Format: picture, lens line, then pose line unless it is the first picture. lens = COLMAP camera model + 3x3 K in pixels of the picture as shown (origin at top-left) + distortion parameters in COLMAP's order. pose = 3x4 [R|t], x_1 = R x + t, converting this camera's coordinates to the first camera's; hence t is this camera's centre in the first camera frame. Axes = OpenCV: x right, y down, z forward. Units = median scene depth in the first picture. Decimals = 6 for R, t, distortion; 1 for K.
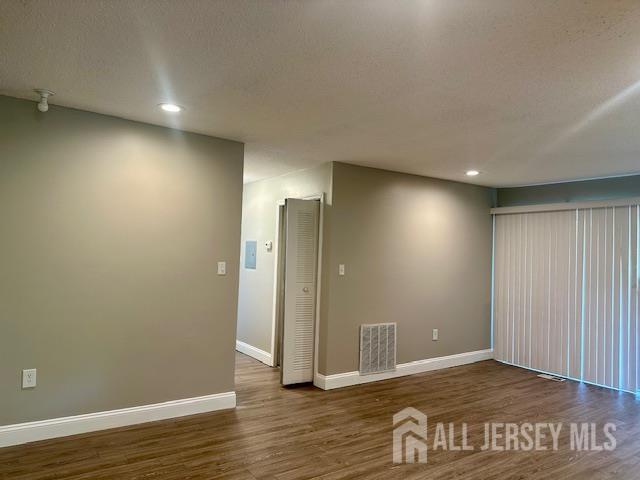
lens RADIAL K [[452.1, 0, 320.0], [0, 452.1, 240.0], [0, 0, 1]] dist [0.073650, -0.083694]
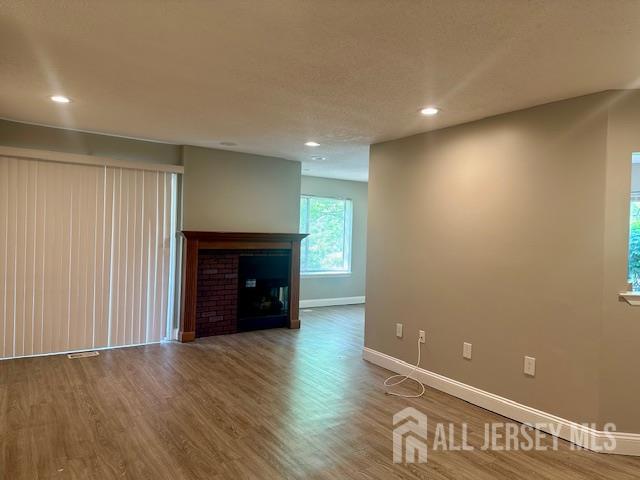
lens RADIAL K [[441.4, 0, 323.5], [0, 441.4, 240.5], [0, 0, 1]] dist [0.071158, -0.110359]
pose [[0.009756, -0.049543, 0.998724, -0.361345], [-0.059015, 0.997002, 0.050034, 0.011363], [-0.998209, -0.059428, 0.006803, 0.591854]]
